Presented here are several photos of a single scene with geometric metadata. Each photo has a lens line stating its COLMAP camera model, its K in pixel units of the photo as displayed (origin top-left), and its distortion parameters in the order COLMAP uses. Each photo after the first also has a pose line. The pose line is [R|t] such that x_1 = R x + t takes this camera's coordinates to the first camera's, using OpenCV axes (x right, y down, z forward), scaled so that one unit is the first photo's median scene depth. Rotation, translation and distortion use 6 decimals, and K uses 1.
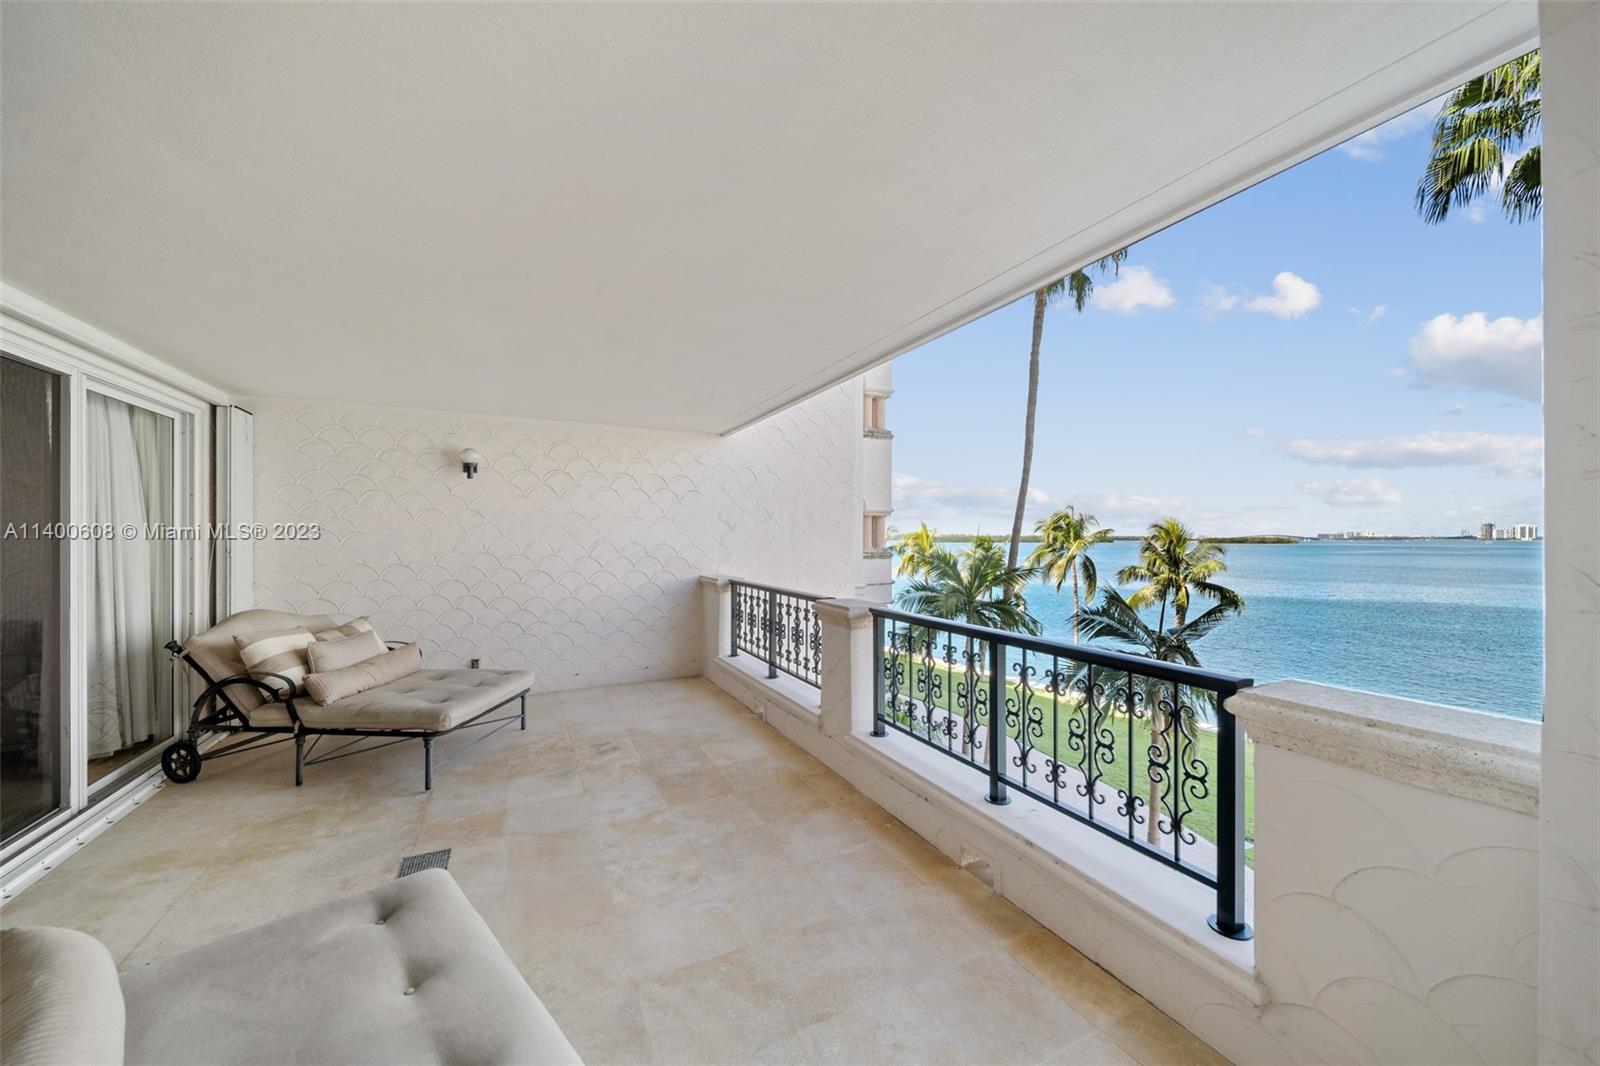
lens RADIAL K [[578.0, 0, 795.0], [0, 578.0, 536.4], [0, 0, 1]] dist [0.001243, -0.002277]
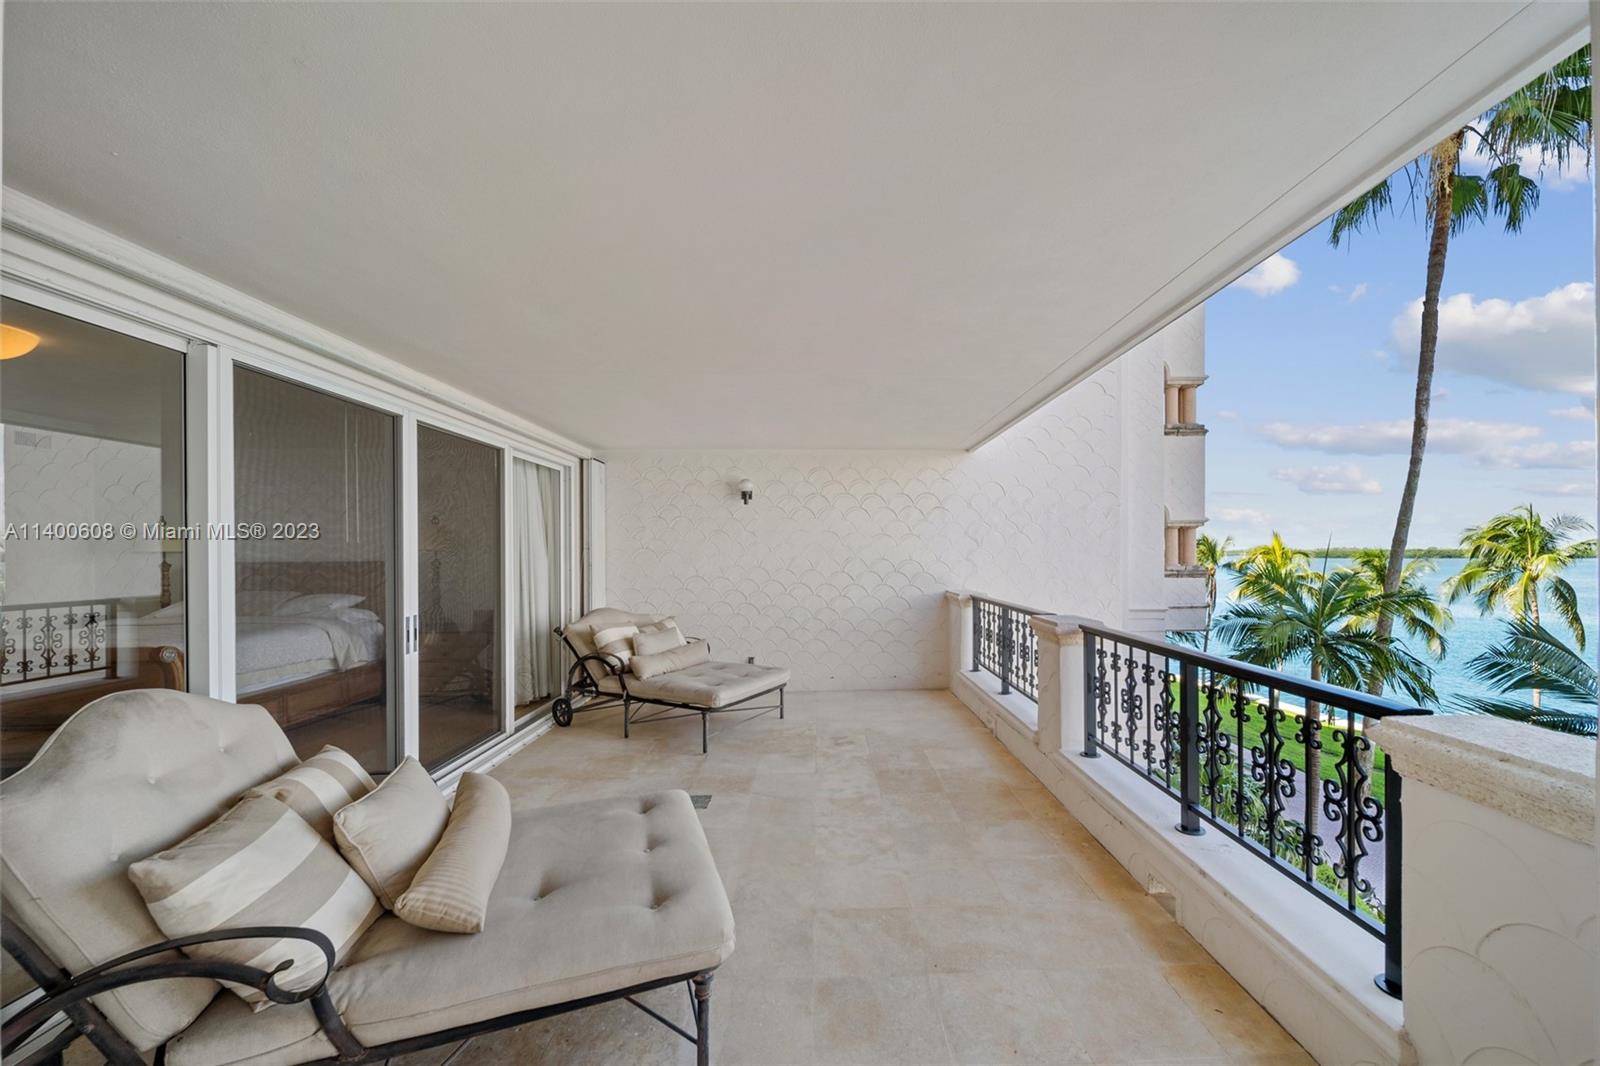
lens RADIAL K [[611.0, 0, 837.0], [0, 611.0, 552.1], [0, 0, 1]] dist [-0.000763, -0.000289]
pose [[0.913363, -0.005993, -0.407103, 0.164481], [0.005689, 0.999982, -0.001958, 0.001984], [0.407108, -0.000527, 0.913380, -0.098060]]
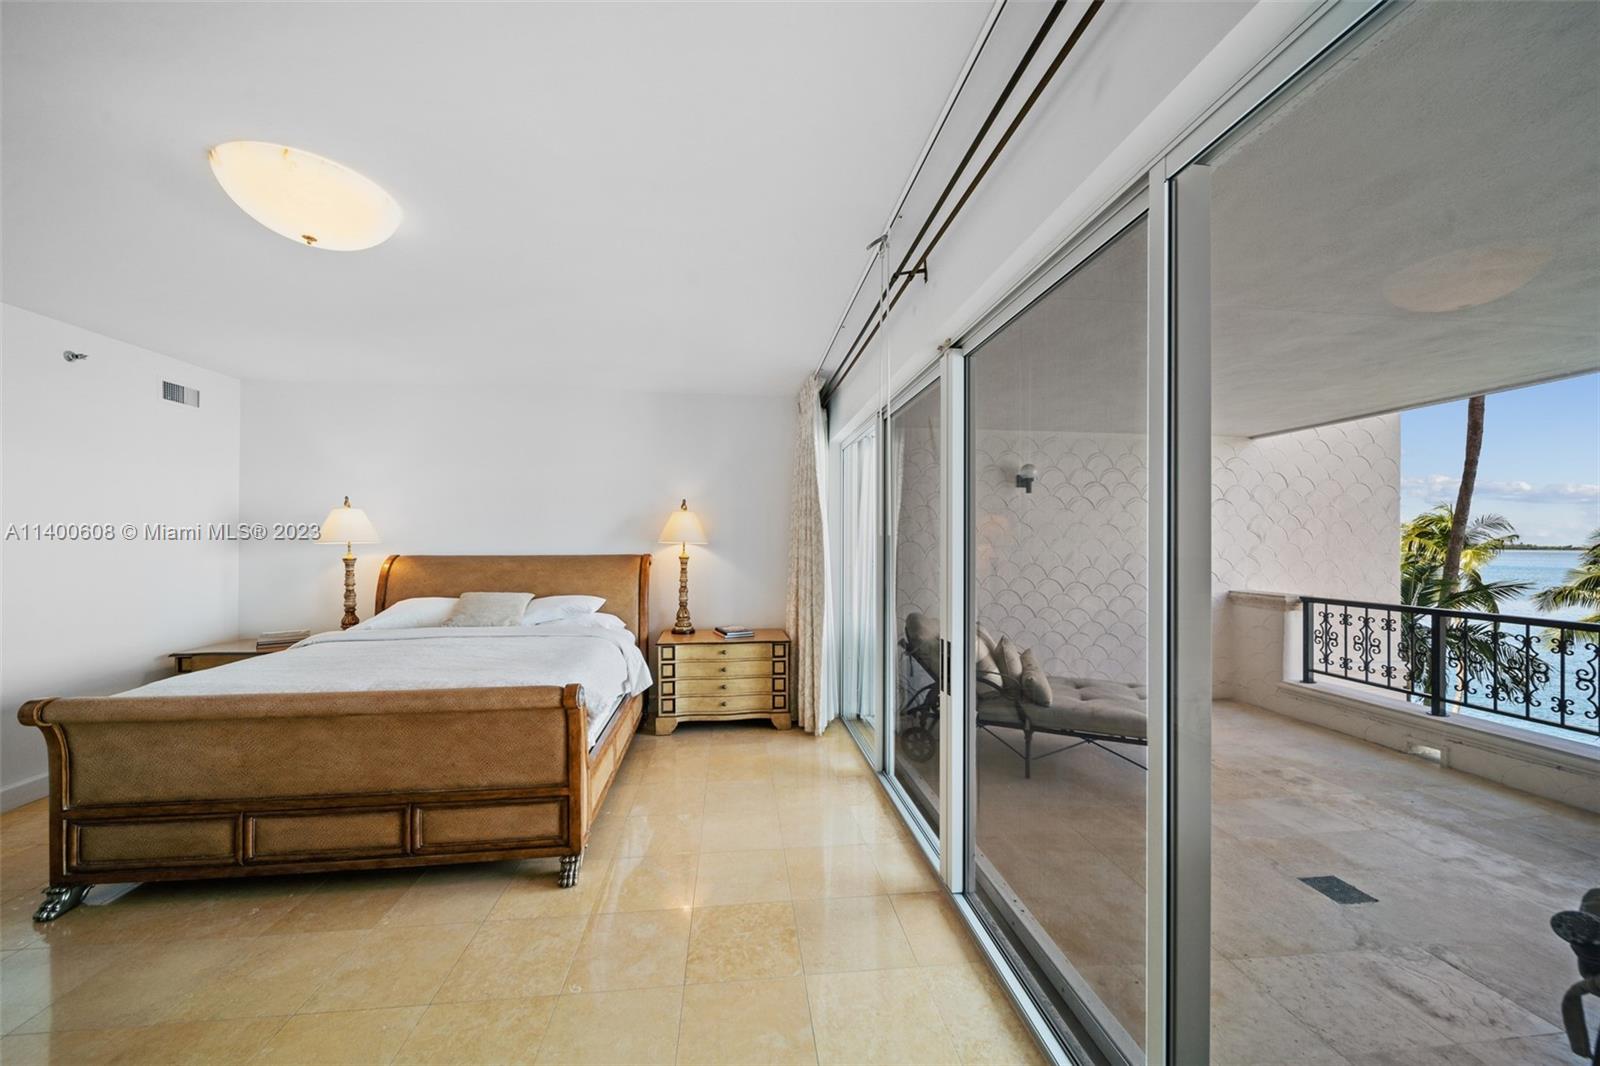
lens RADIAL K [[568.9, 0, 793.5], [0, 568.9, 542.2], [0, 0, 1]] dist [-0.001482, -0.000749]
pose [[0.939846, -0.000015, -0.341599, -0.852643], [-0.001033, 0.999995, -0.002884, -0.010717], [0.341597, 0.003064, 0.939841, -0.153254]]
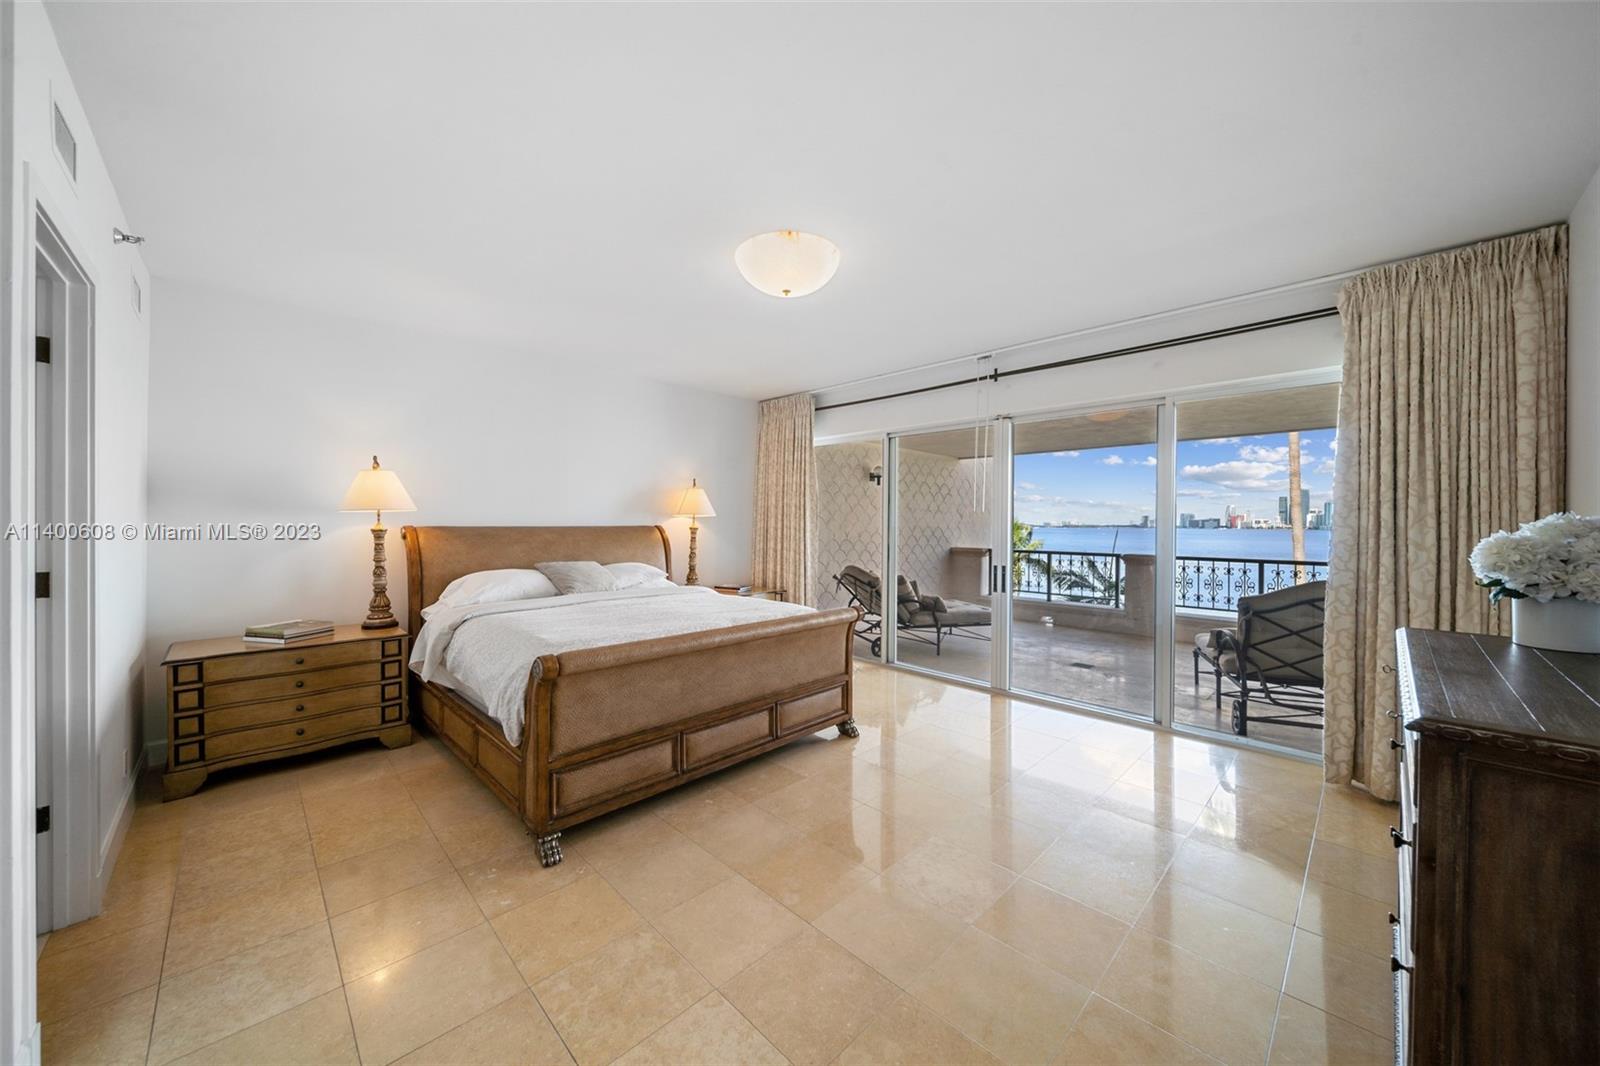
lens RADIAL K [[566.6, 0, 807.0], [0, 566.6, 524.1], [0, 0, 1]] dist [-0.001398, -0.000207]
pose [[0.945143, 0.004871, 0.326621, -1.750177], [-0.005774, 0.999982, 0.001795, 0.005387], [-0.326606, -0.003582, 0.945154, -0.555085]]
